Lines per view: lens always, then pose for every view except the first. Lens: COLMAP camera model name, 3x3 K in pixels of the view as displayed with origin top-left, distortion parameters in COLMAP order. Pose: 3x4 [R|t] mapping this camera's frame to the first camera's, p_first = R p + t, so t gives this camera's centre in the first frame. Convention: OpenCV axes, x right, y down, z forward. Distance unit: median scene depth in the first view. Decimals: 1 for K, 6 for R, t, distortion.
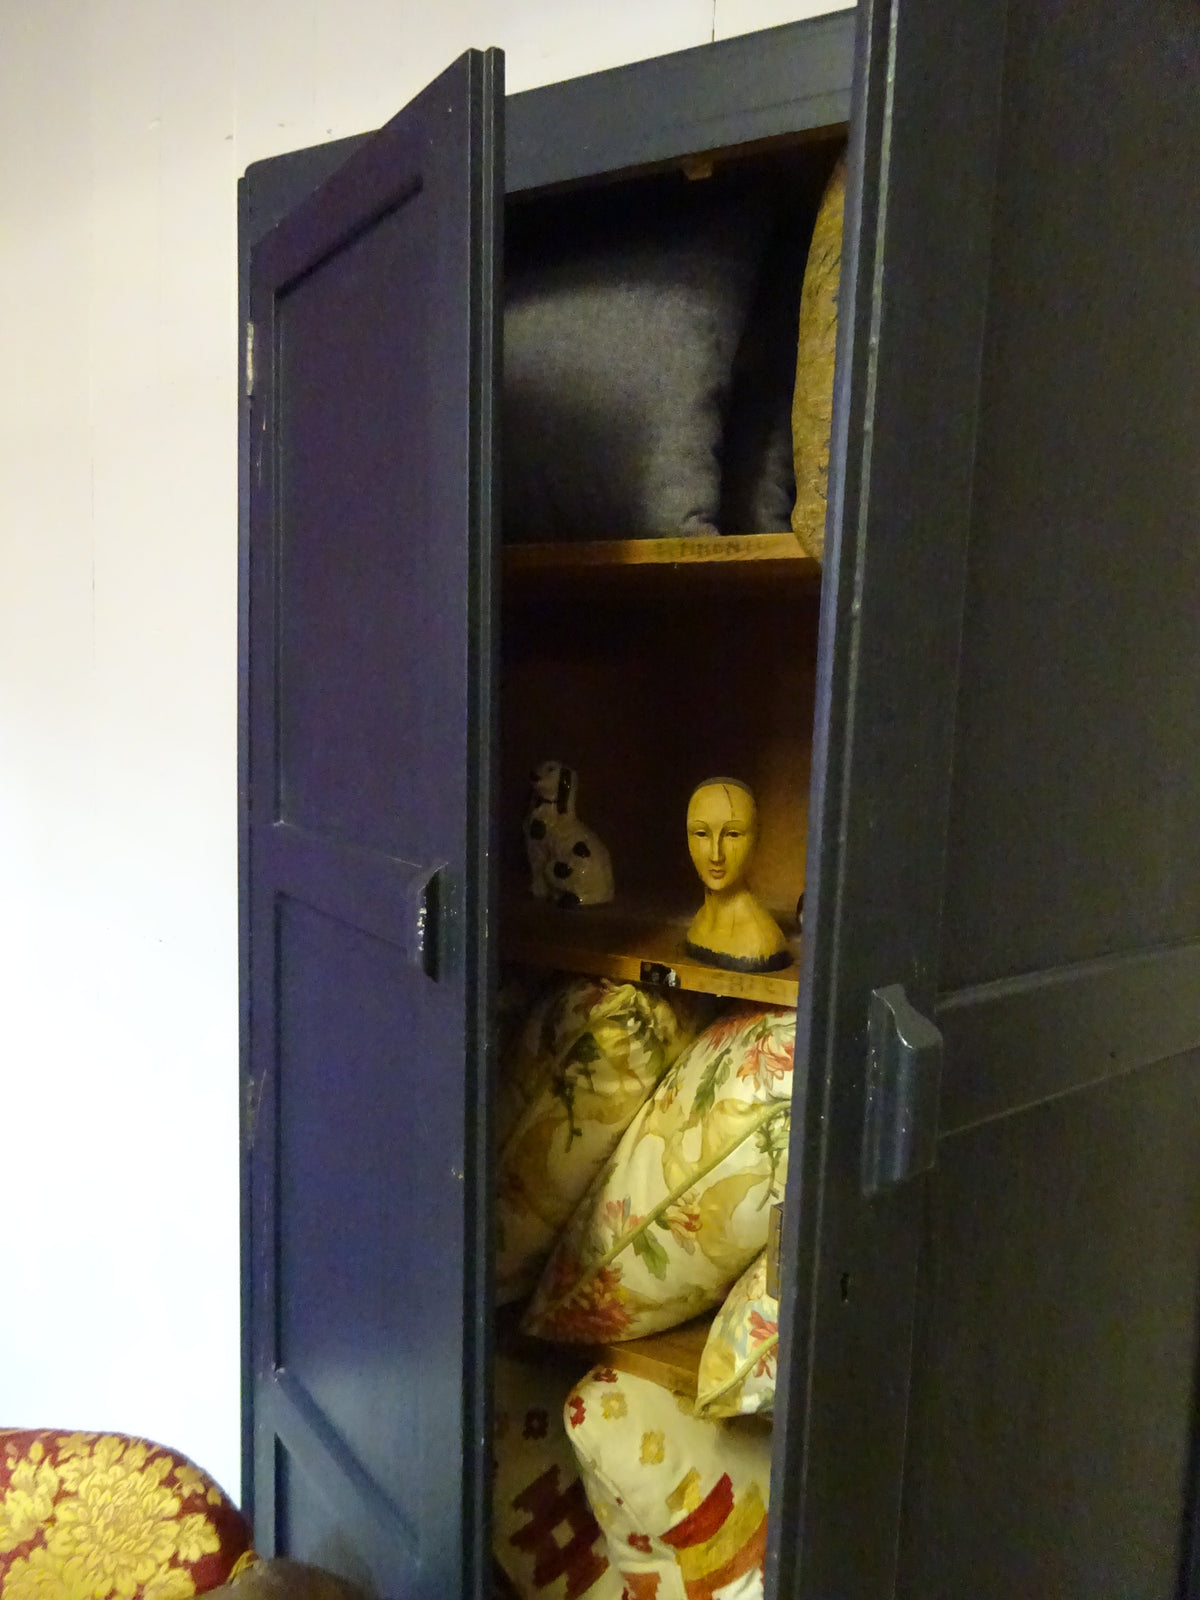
lens RADIAL K [[1177.7, 0, 596.8], [0, 1177.7, 797.9], [0, 0, 1]] dist [0.001560, -0.003993]
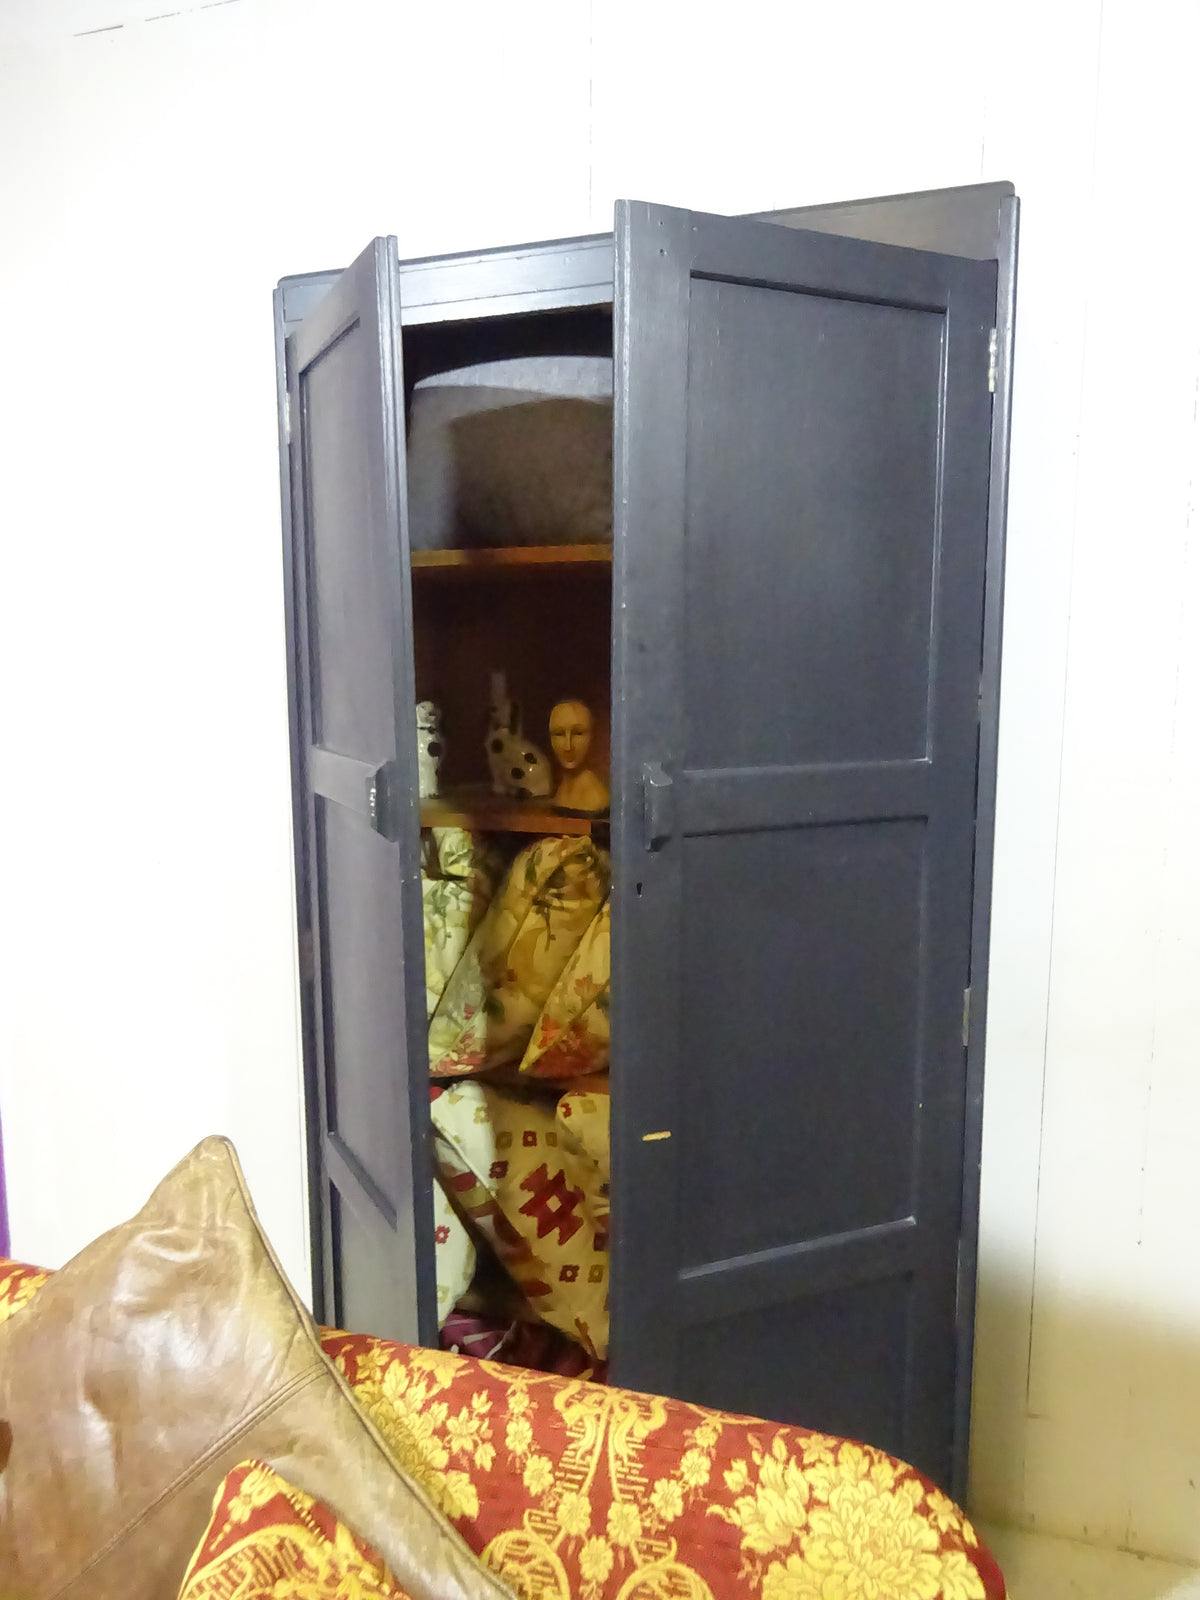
lens RADIAL K [[1177.7, 0, 599.4], [0, 1177.7, 797.2], [0, 0, 1]] dist [0.001560, -0.003993]
pose [[0.986792, -0.052710, 0.153178, -0.187508], [0.047064, 0.998080, 0.040258, 0.046784], [-0.155006, -0.032517, 0.987378, -0.523591]]
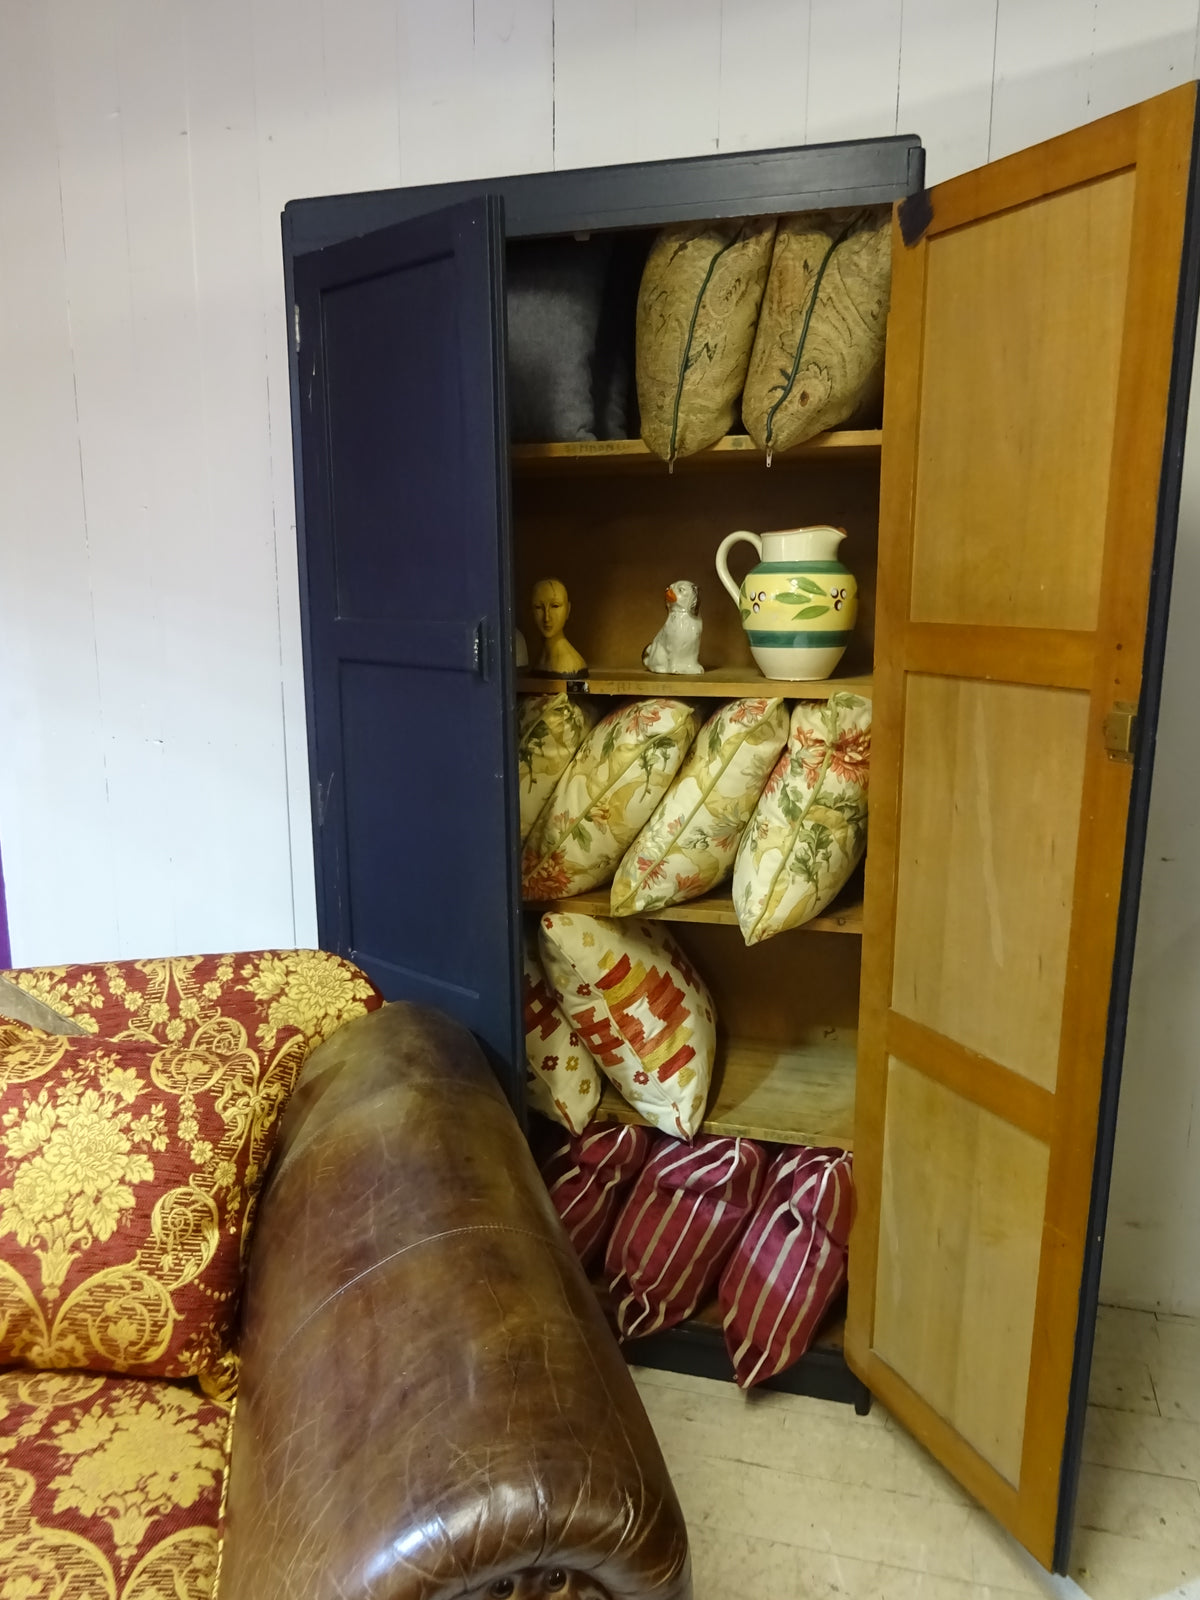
lens RADIAL K [[1177.7, 0, 597.6], [0, 1177.7, 798.7], [0, 0, 1]] dist [0.001560, -0.003993]
pose [[0.975219, -0.071518, 0.209363, -0.312281], [0.050896, 0.993452, 0.102288, 0.137087], [-0.215308, -0.089097, 0.972473, -0.798508]]
